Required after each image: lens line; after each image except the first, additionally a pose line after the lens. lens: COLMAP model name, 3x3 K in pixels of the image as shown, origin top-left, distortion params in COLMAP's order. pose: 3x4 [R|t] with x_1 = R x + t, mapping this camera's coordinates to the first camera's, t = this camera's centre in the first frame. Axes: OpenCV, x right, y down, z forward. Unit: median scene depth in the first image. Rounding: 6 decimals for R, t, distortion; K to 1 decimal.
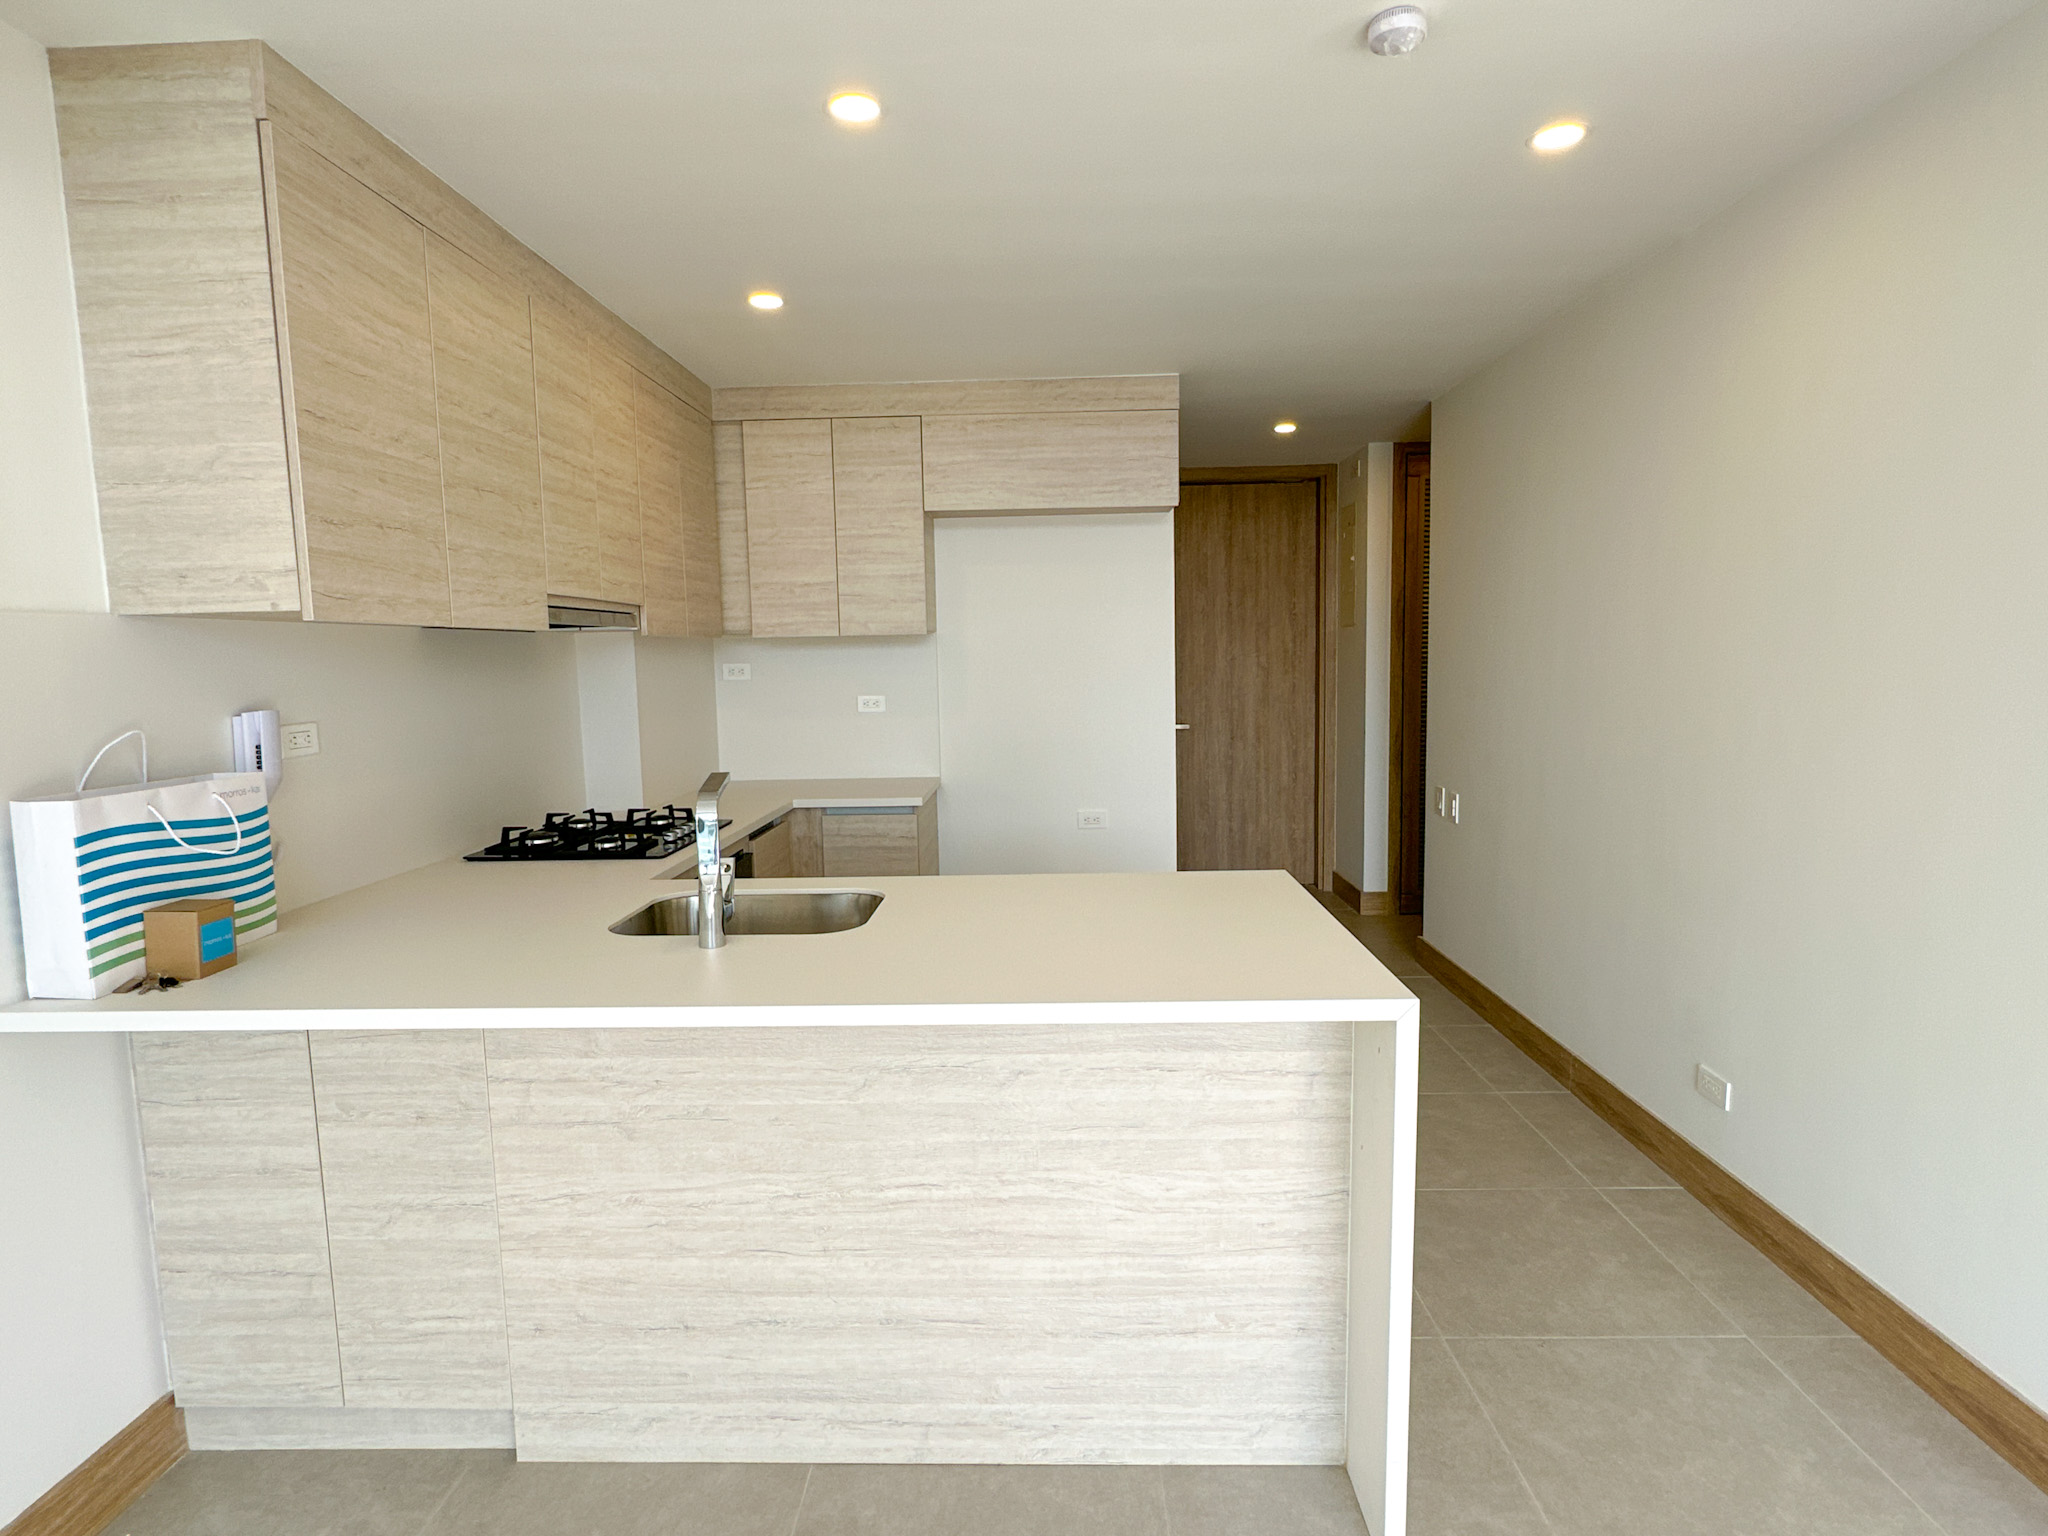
lens RADIAL K [[1096.3, 0, 1024.0], [0, 1096.3, 768.0], [0, 0, 1]] dist [0.000237, -0.000807]
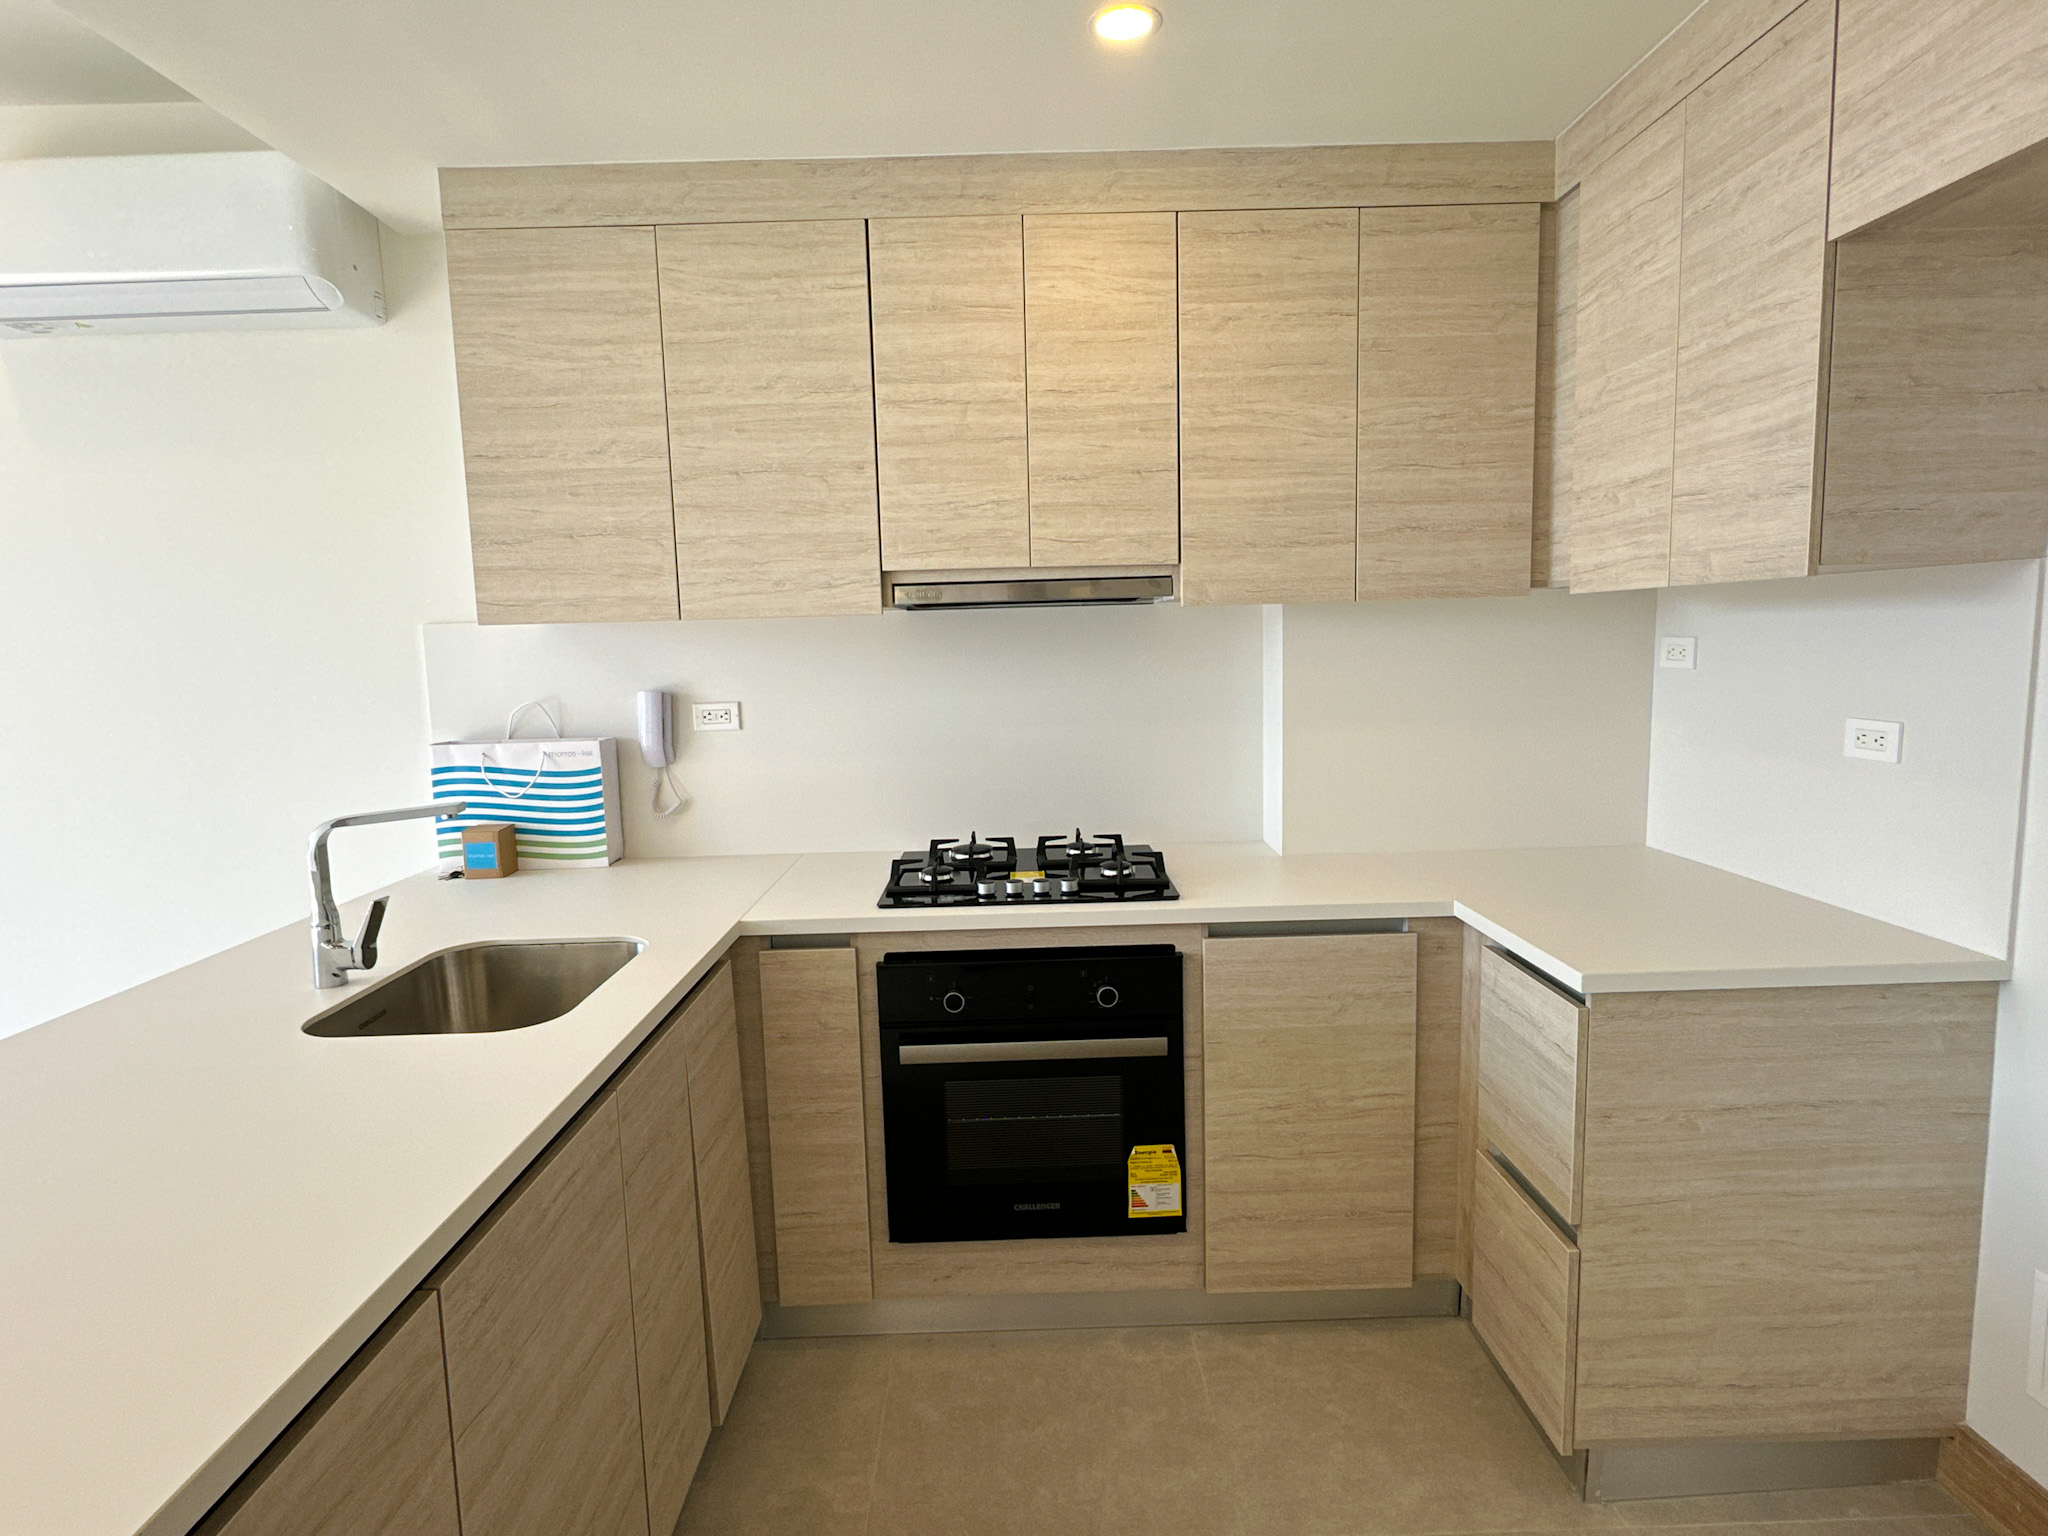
lens RADIAL K [[1096.3, 0, 1024.0], [0, 1096.3, 768.0], [0, 0, 1]] dist [0.000237, -0.000807]
pose [[0.031062, 0.138013, -0.989943, 0.522548], [-0.076873, 0.987817, 0.135304, -0.156530], [0.996557, 0.071897, 0.041293, 1.295667]]
